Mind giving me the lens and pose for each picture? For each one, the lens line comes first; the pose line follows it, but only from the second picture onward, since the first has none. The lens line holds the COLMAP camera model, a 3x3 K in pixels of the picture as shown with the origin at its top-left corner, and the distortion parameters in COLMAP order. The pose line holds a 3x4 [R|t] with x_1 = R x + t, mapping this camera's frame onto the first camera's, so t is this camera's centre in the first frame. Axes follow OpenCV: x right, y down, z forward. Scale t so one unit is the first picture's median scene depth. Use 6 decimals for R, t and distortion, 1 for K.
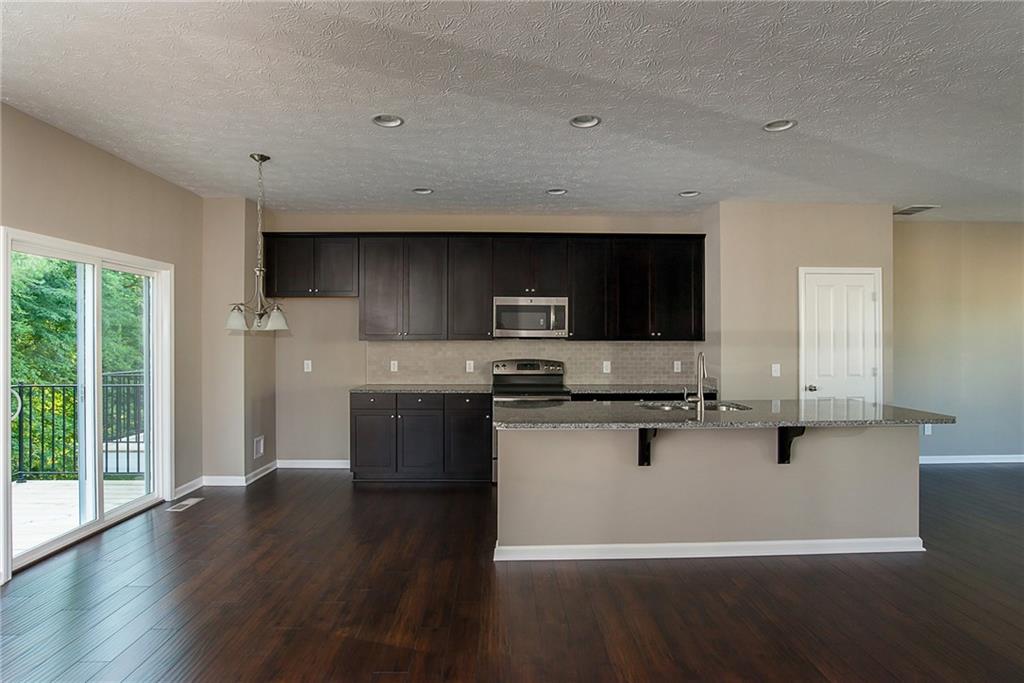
lens RADIAL K [[519.1, 0, 512.0], [0, 519.1, 341.5], [0, 0, 1]] dist [-0.048649, 0.000858]
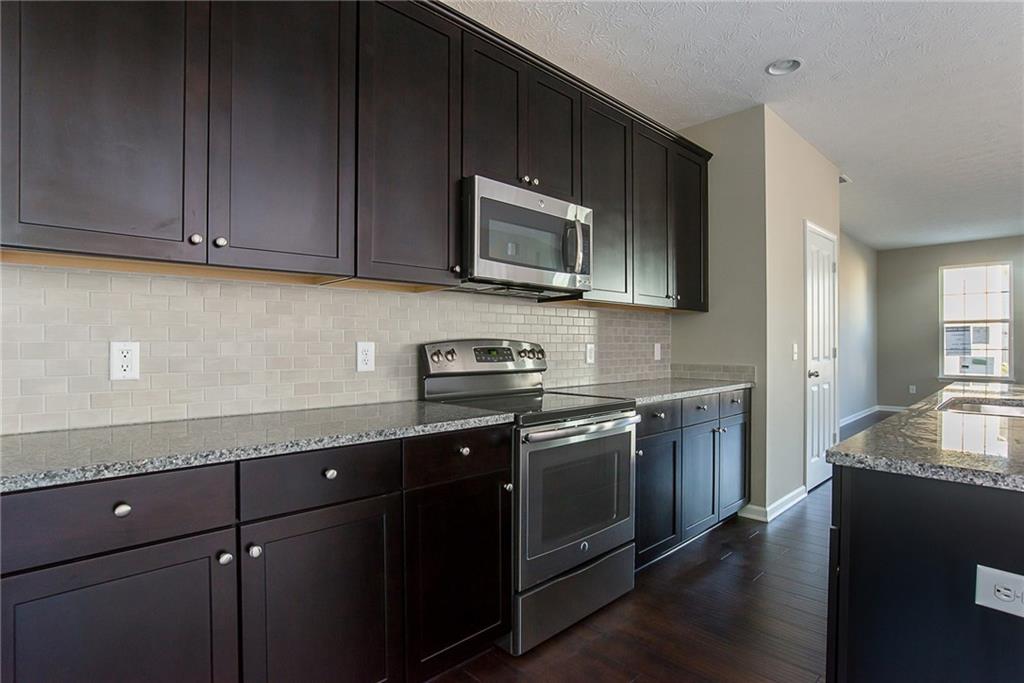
lens RADIAL K [[518.9, 0, 517.5], [0, 518.9, 346.2], [0, 0, 1]] dist [-0.030581, 0.000580]
pose [[0.733748, -0.004119, 0.679410, -0.276019], [0.001809, 0.999990, 0.004109, 0.041338], [-0.679420, -0.001786, 0.733748, 0.685560]]
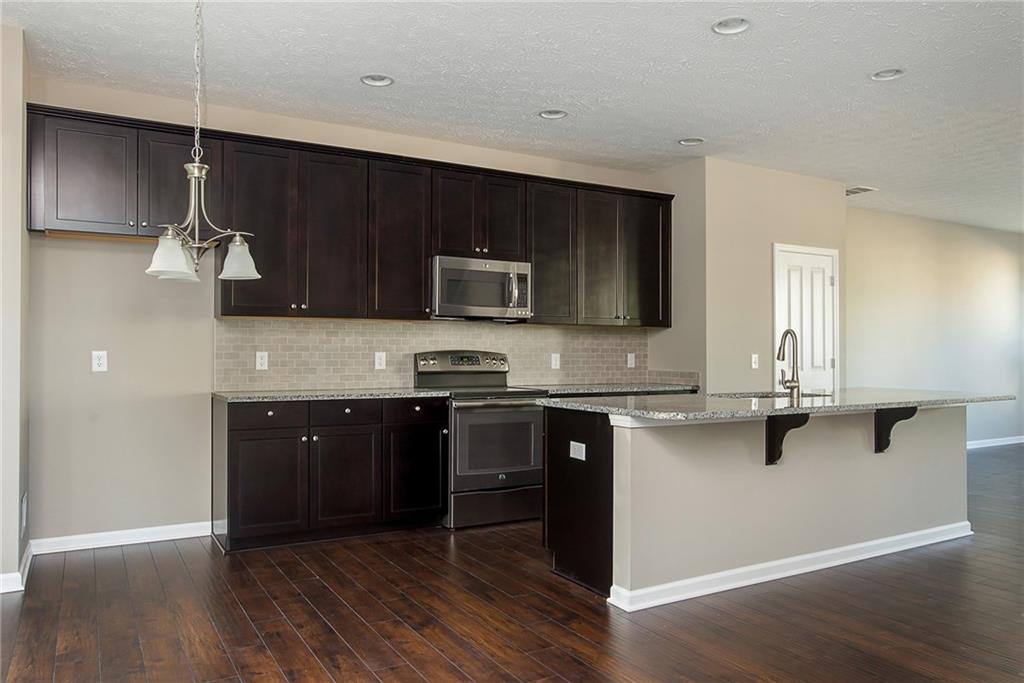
lens RADIAL K [[735.6, 0, 507.2], [0, 735.6, 347.9], [0, 0, 1]] dist [0.004022, -0.061645]
pose [[0.878717, 0.004996, 0.477318, -0.410177], [-0.000744, 0.999958, -0.009098, 0.042621], [-0.477343, 0.007639, 0.878684, 0.111315]]
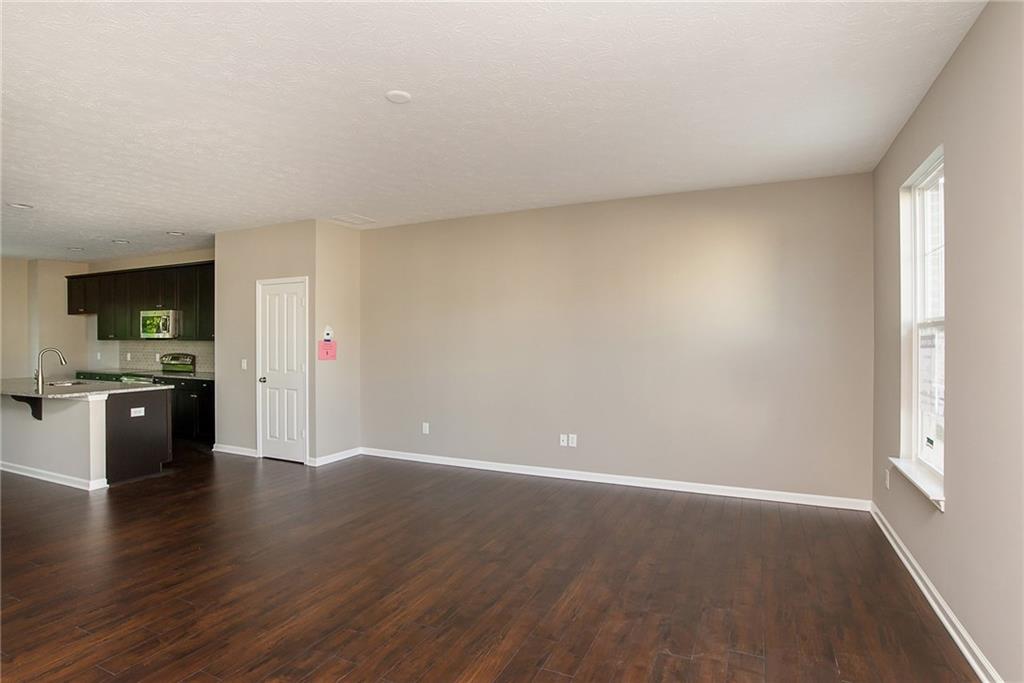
lens RADIAL K [[528.6, 0, 512.0], [0, 528.6, 341.5], [0, 0, 1]] dist [-0.021910, 0.000172]
pose [[0.889447, 0.000762, -0.457038, 1.591112], [0.000405, 0.999997, 0.002454, -0.001612], [0.457038, -0.002368, 0.889444, 0.147014]]
